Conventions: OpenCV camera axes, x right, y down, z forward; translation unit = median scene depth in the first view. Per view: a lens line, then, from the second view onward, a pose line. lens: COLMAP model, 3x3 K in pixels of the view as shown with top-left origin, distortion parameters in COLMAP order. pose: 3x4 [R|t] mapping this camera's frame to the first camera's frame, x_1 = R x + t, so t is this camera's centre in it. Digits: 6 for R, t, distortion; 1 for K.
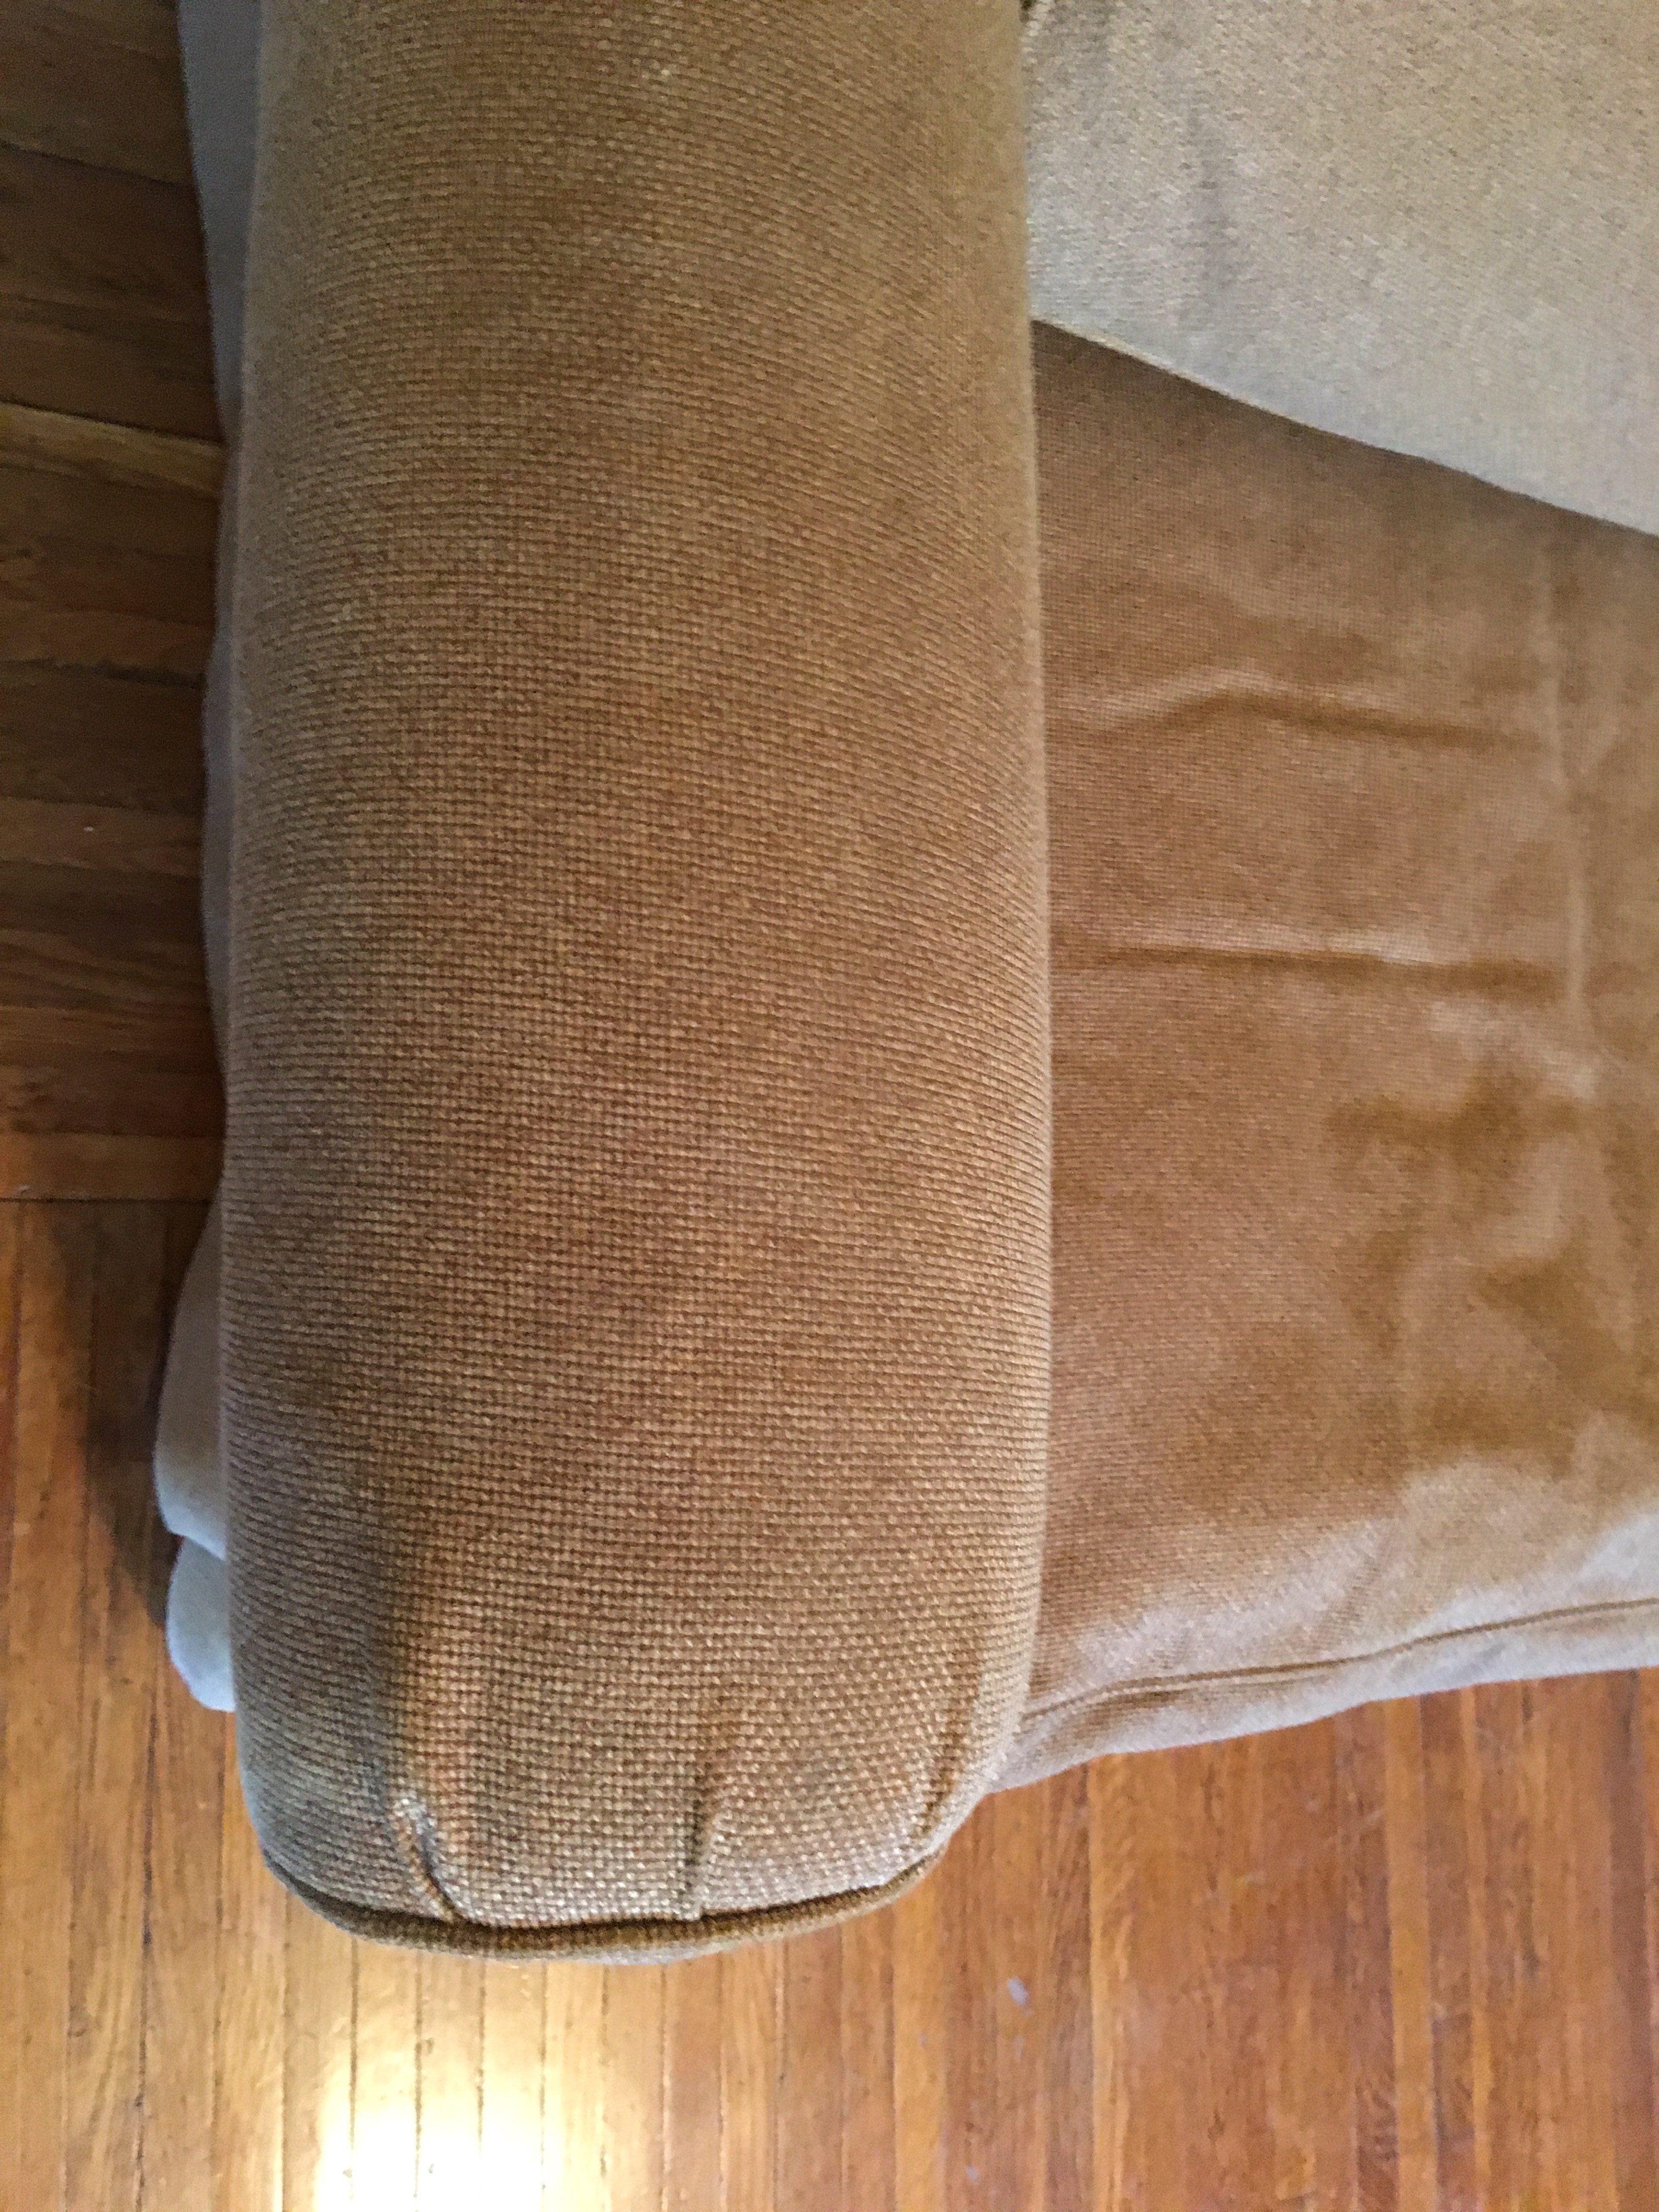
lens RADIAL K [[1889.0, 0, 829.5], [0, 1889.0, 1106.0], [0, 0, 1]] dist [0.102766, -0.165707]
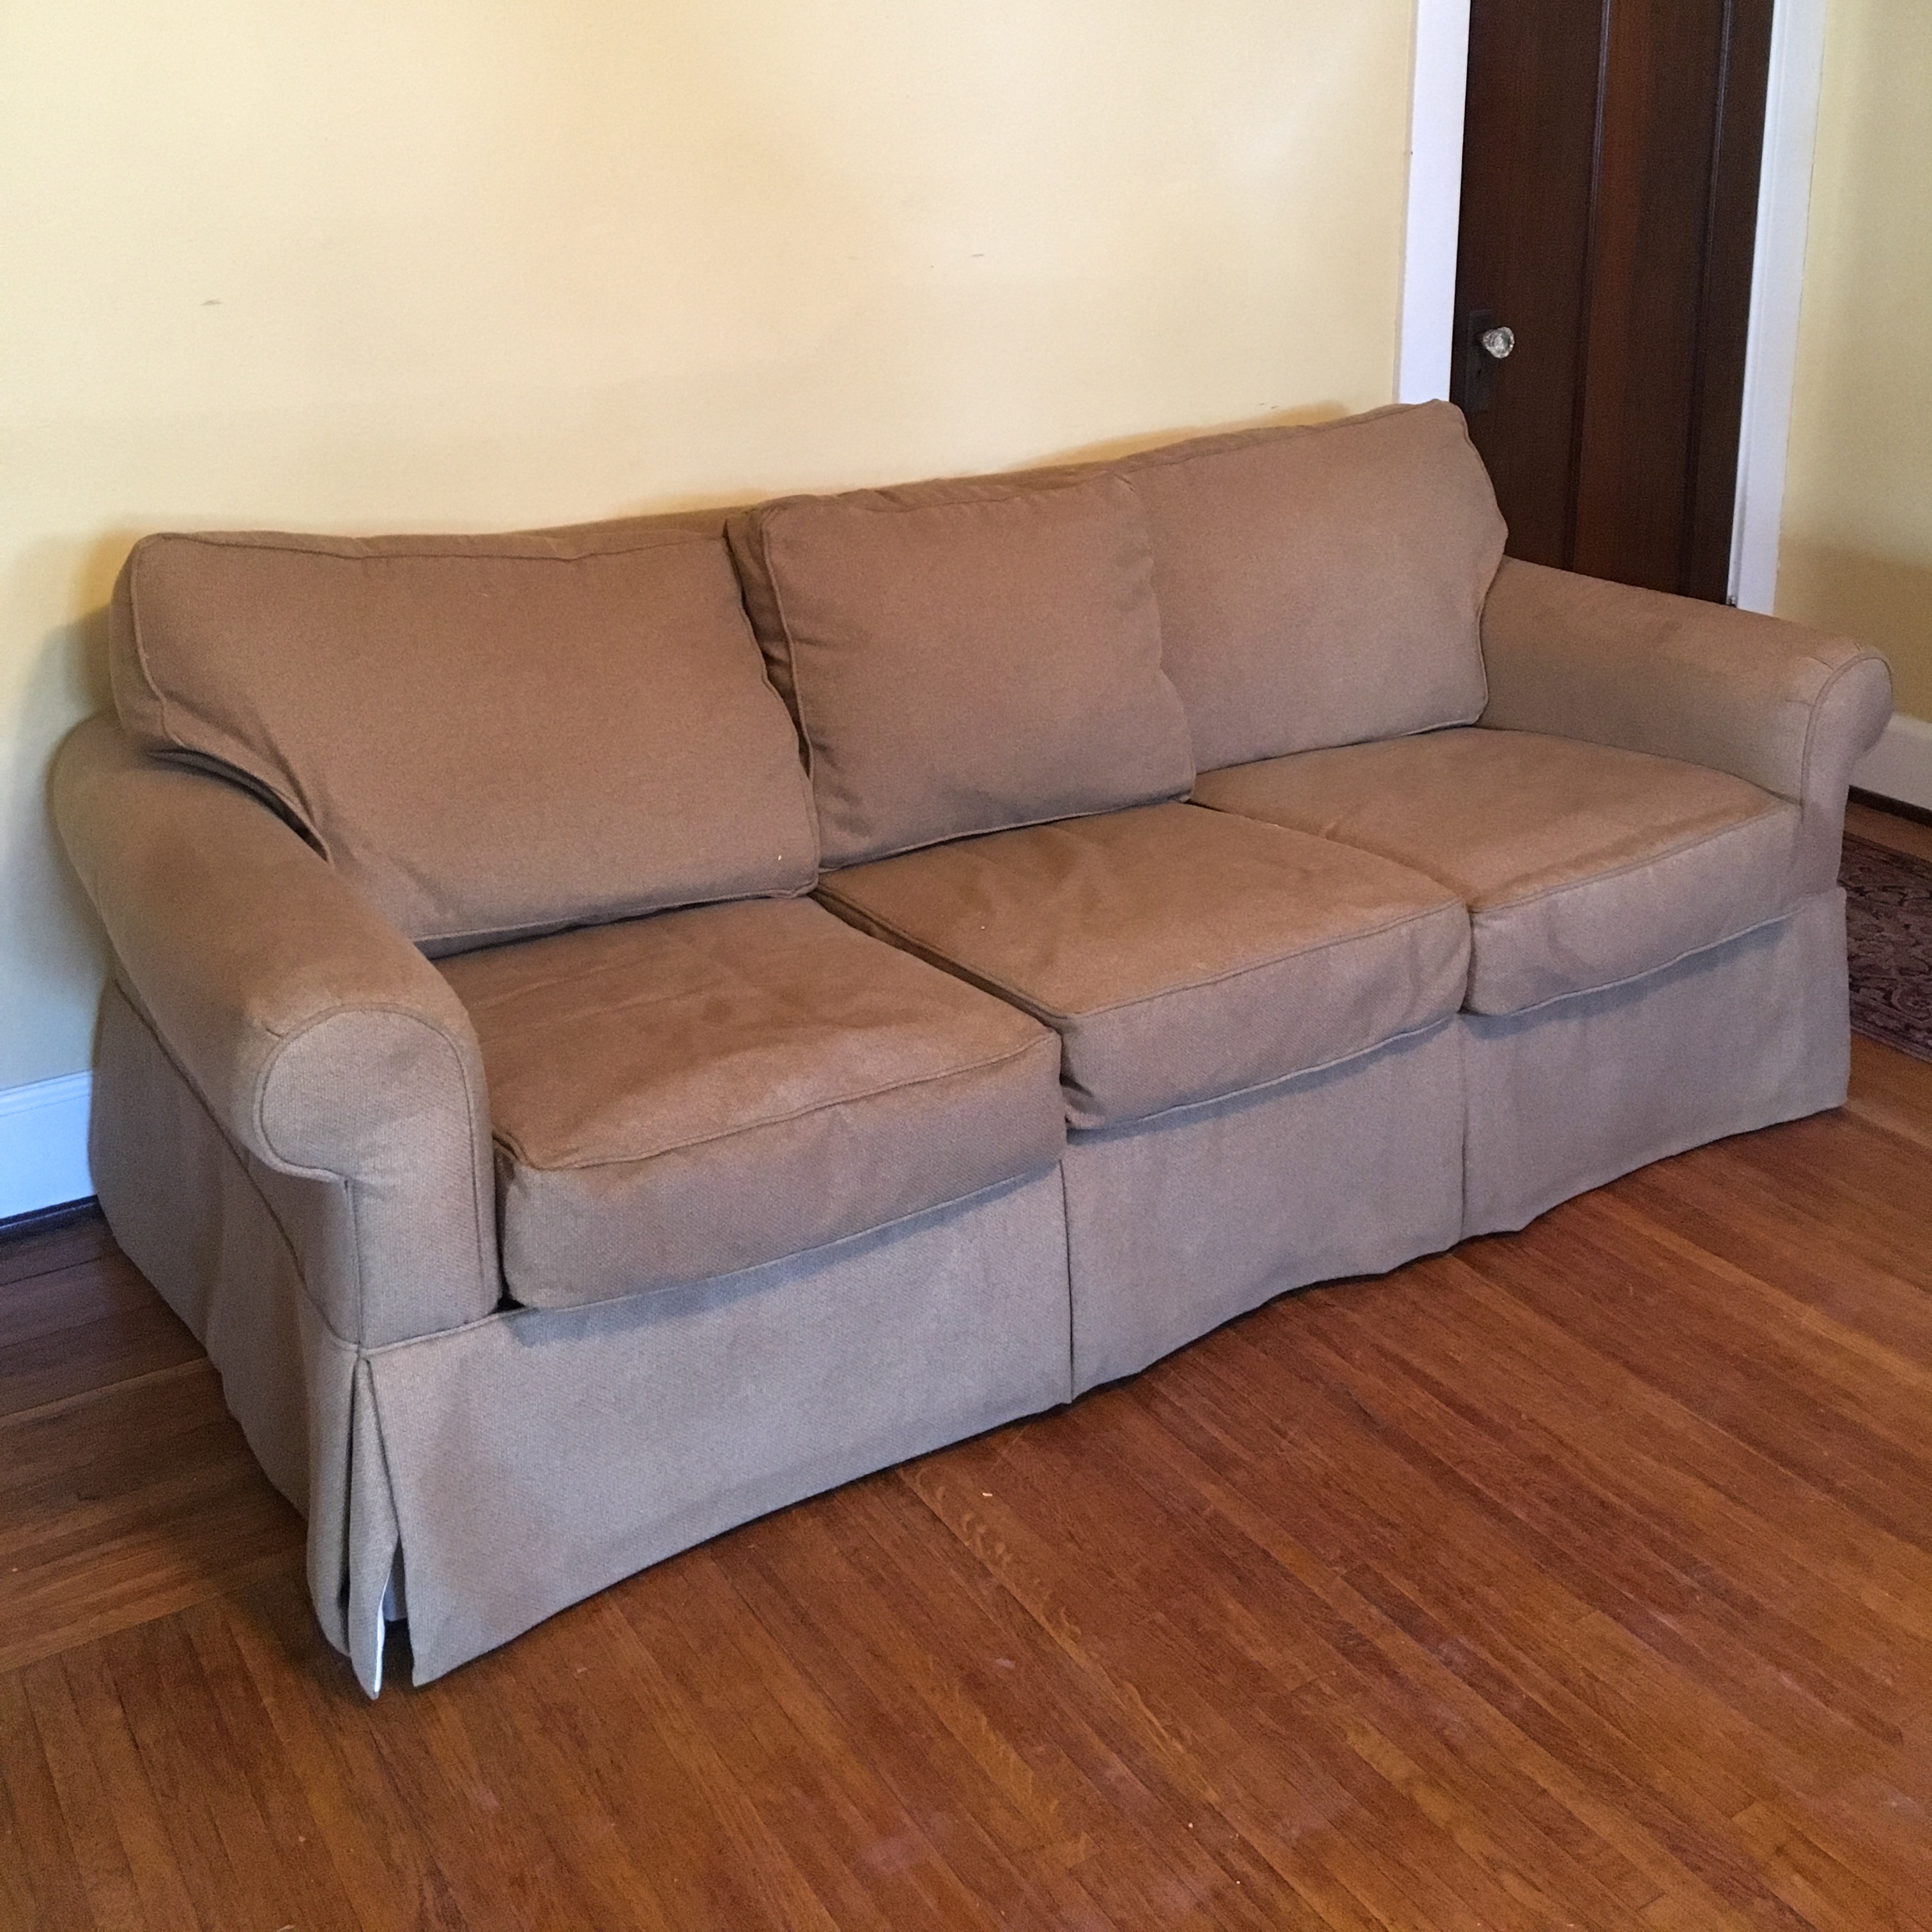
lens RADIAL K [[2159.5, 0, 987.7], [0, 2159.5, 644.4], [0, 0, 1]] dist [0.087203, -0.132284]
pose [[0.761541, -0.543650, 0.352845, -0.120724], [0.564176, 0.288102, -0.773759, 2.294696], [0.318999, 0.788316, 0.526116, -0.756507]]
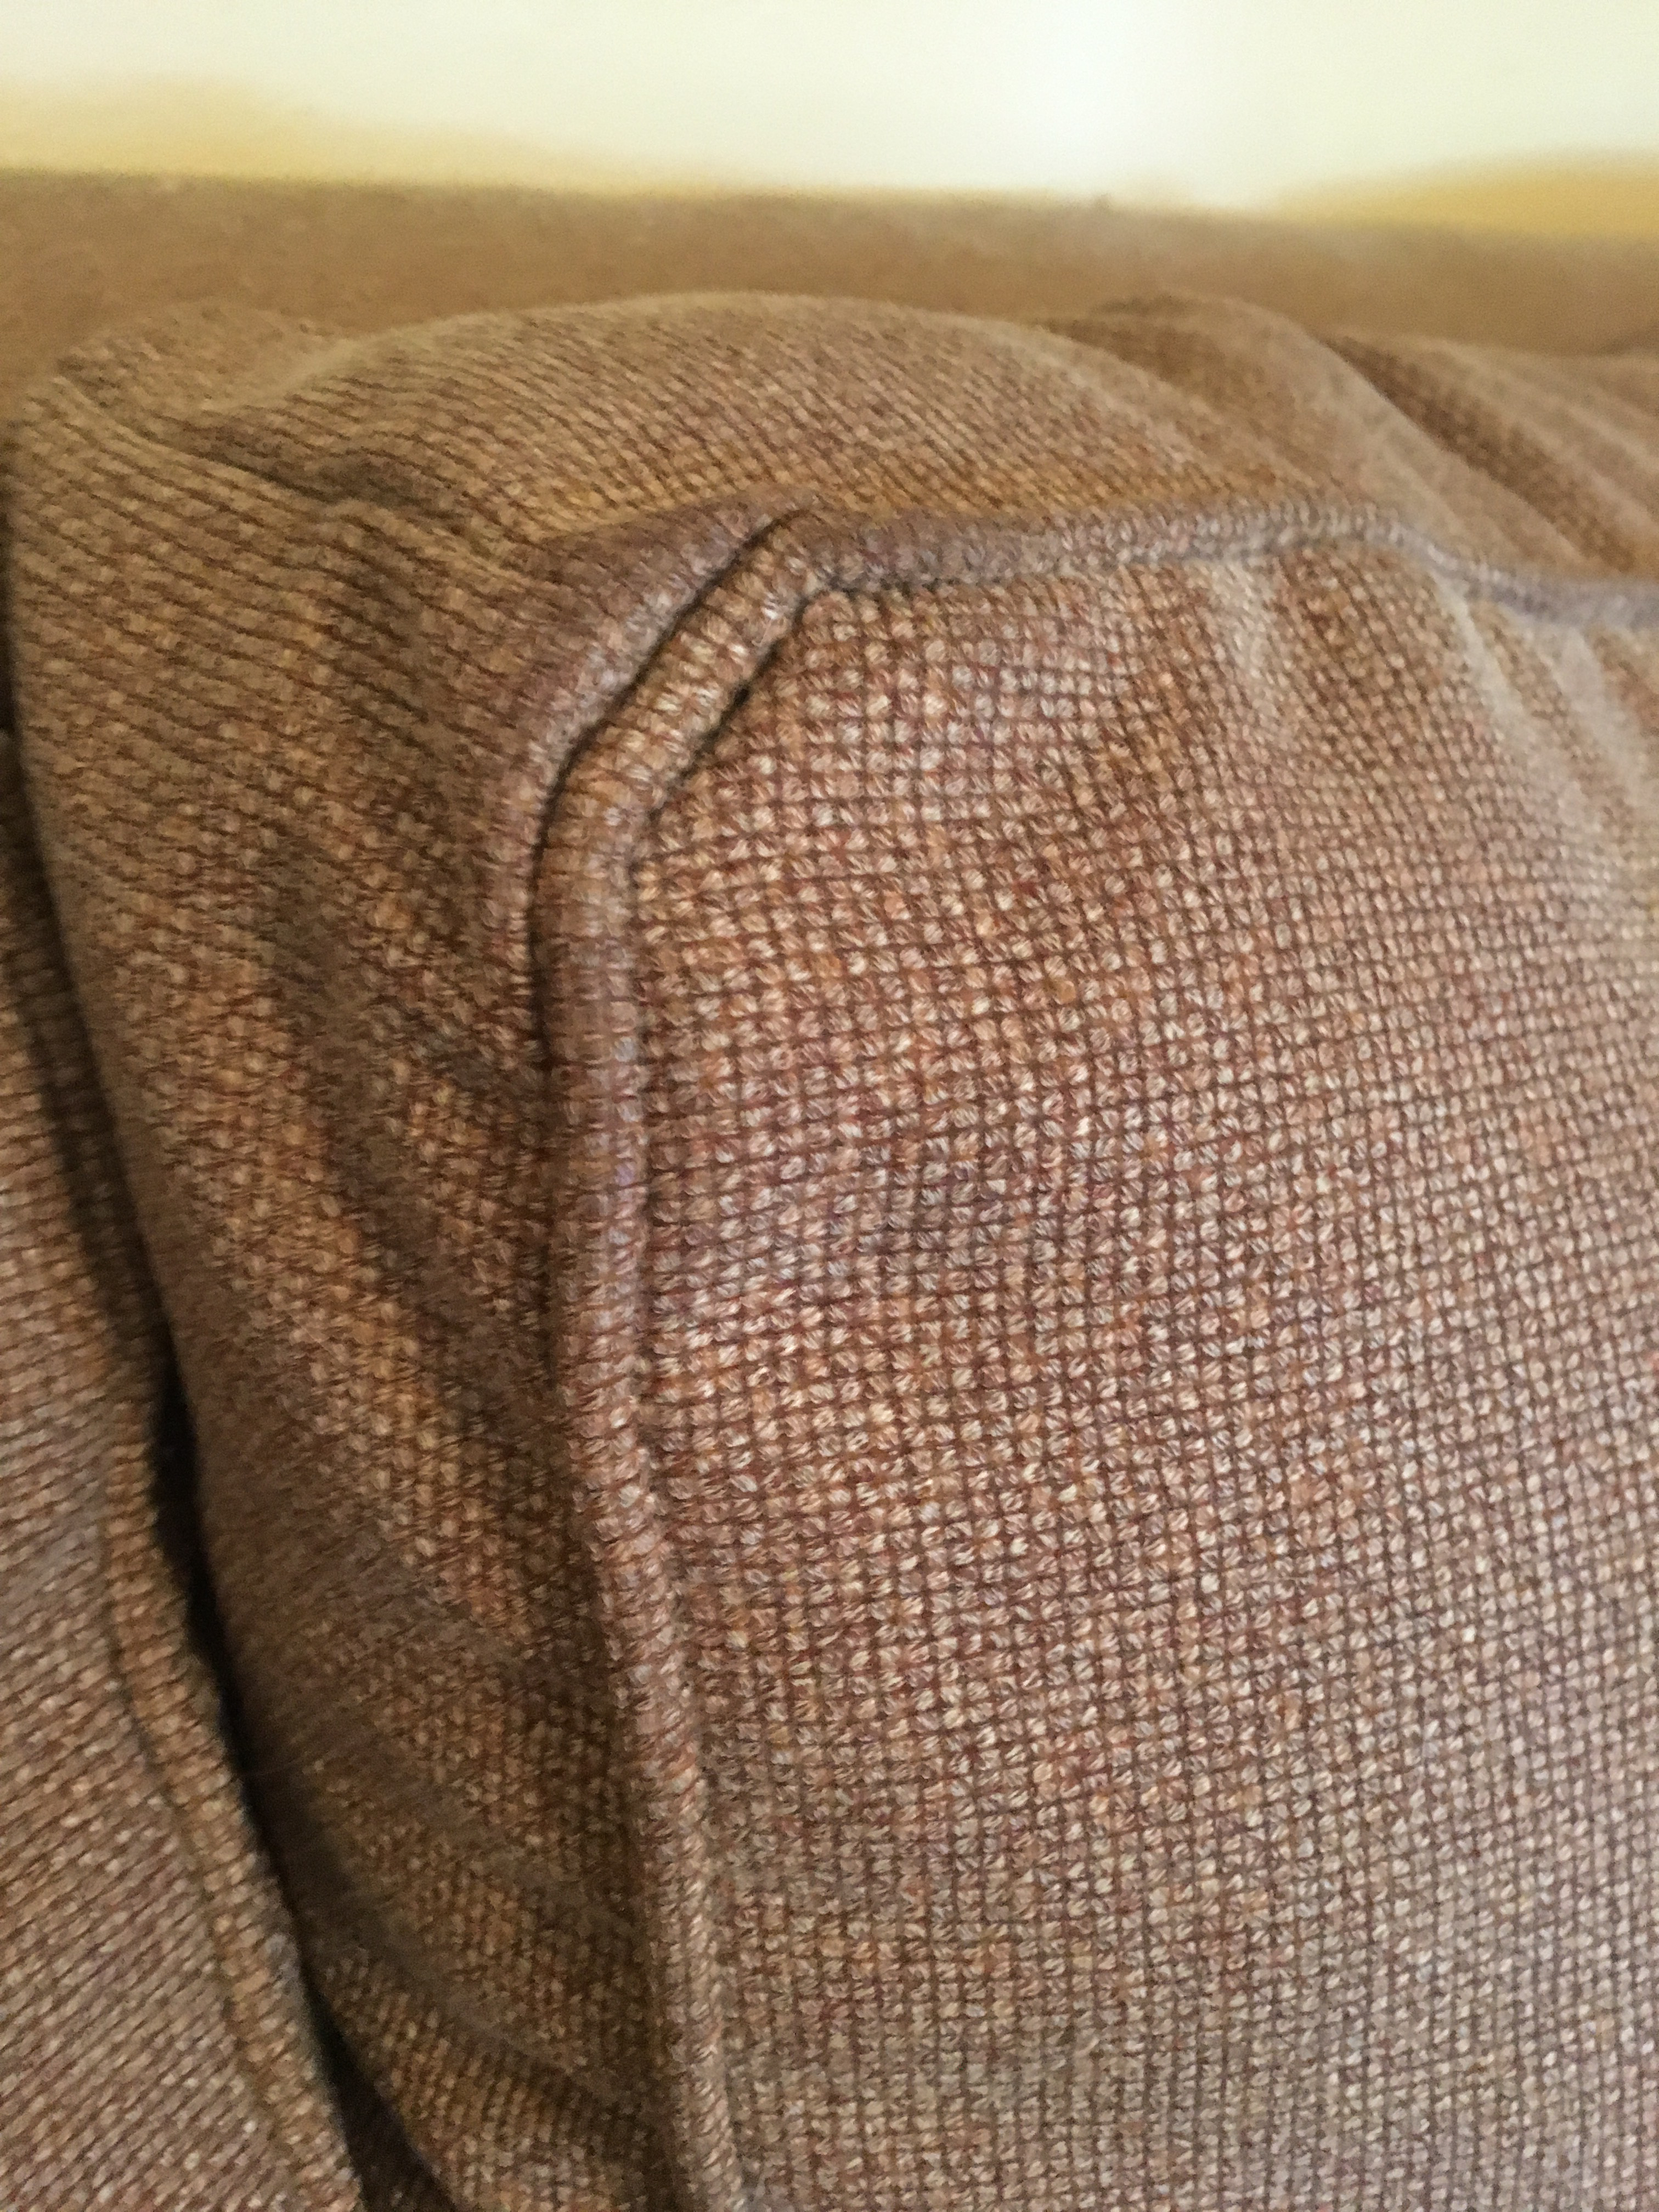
lens RADIAL K [[1881.6, 0, 822.7], [0, 1881.6, 1109.5], [0, 0, 1]] dist [0.071638, -0.090317]
pose [[0.776200, -0.549798, 0.308602, 0.866956], [0.628242, 0.633183, -0.452097, -0.503884], [0.053160, 0.544794, 0.836883, 0.645526]]
